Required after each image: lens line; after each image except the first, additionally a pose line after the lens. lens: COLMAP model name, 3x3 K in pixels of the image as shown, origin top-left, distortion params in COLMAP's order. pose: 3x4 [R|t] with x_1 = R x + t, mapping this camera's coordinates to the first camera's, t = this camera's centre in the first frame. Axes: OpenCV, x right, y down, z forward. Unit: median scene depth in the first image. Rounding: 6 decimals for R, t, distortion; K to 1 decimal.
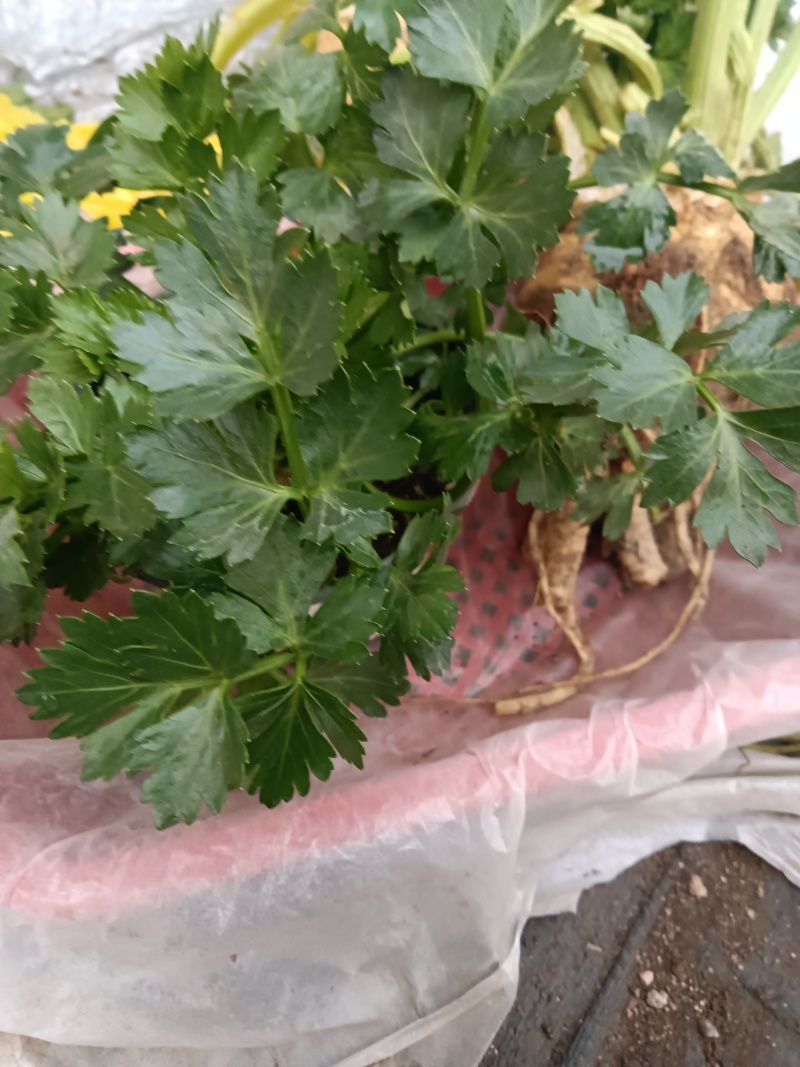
lens RADIAL K [[817.9, 0, 400.0], [0, 817.9, 533.5], [0, 0, 1]] dist [-0.005390, -0.004937]
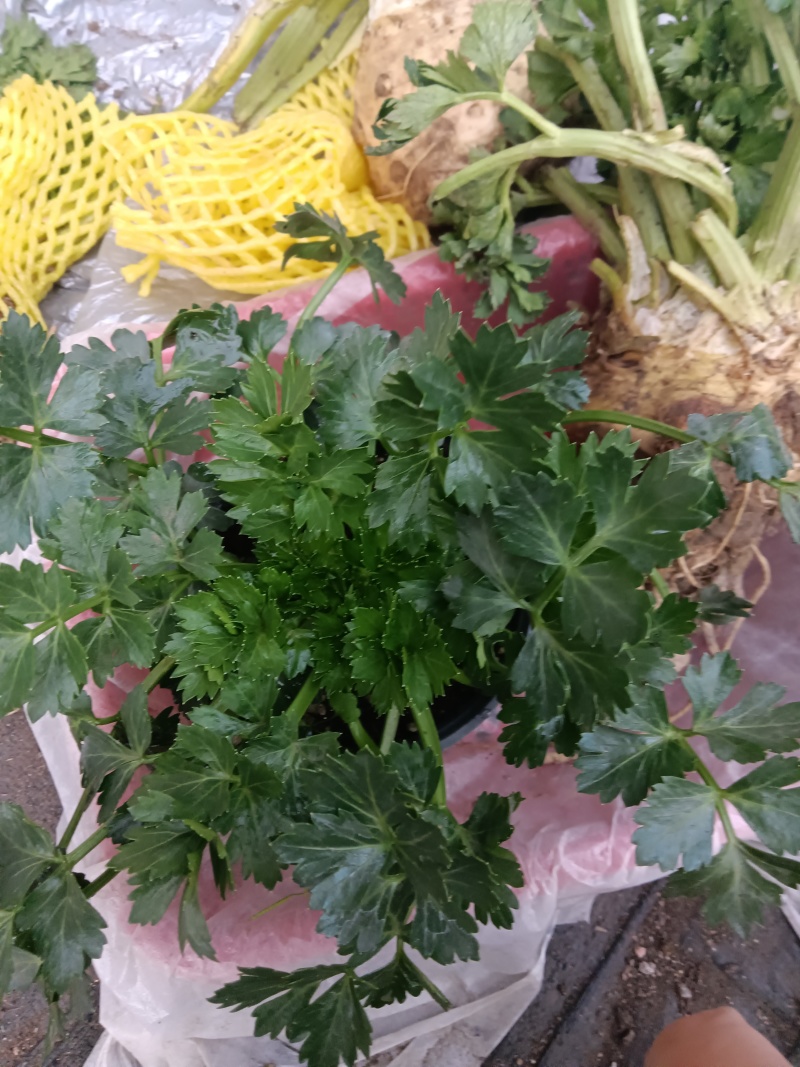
lens RADIAL K [[817.9, 0, 400.0], [0, 817.9, 533.5], [0, 0, 1]] dist [-0.005390, -0.004937]
pose [[0.999569, 0.006950, -0.028539, -0.049192], [0.002142, 0.951770, 0.306806, -0.500667], [0.029295, -0.306734, 0.951344, -0.047191]]
